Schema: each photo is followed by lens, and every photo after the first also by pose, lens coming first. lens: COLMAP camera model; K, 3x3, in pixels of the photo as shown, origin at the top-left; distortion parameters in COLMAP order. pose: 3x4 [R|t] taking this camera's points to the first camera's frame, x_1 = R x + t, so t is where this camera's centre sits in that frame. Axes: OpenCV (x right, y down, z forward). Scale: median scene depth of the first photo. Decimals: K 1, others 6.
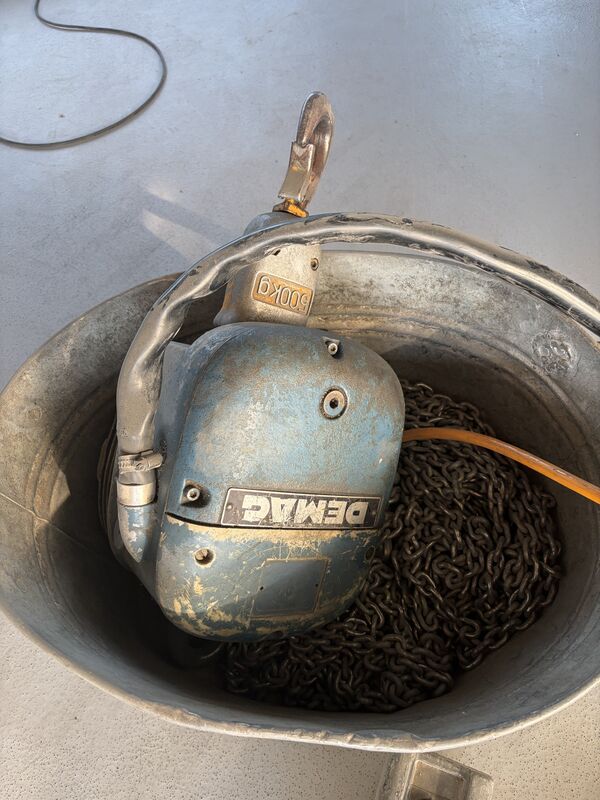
lens RADIAL K [[608.2, 0, 298.6], [0, 608.2, 401.1], [0, 0, 1]] dist [0.036191, -0.021691]
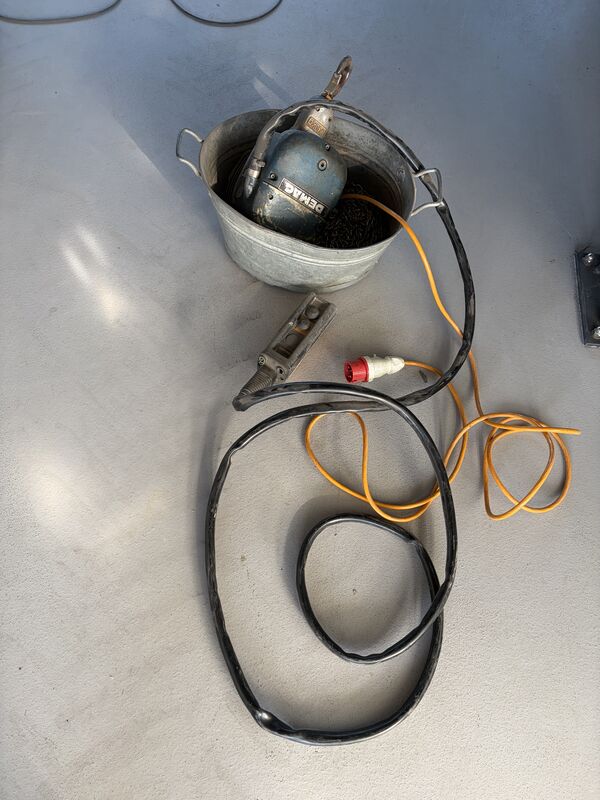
lens RADIAL K [[608.2, 0, 301.7], [0, 608.2, 398.7], [0, 0, 1]] dist [0.036191, -0.021691]
pose [[0.960777, 0.272515, 0.051407, 0.110579], [-0.277020, 0.951737, 0.132124, 0.682003], [-0.012920, -0.141182, 0.989899, -2.023729]]
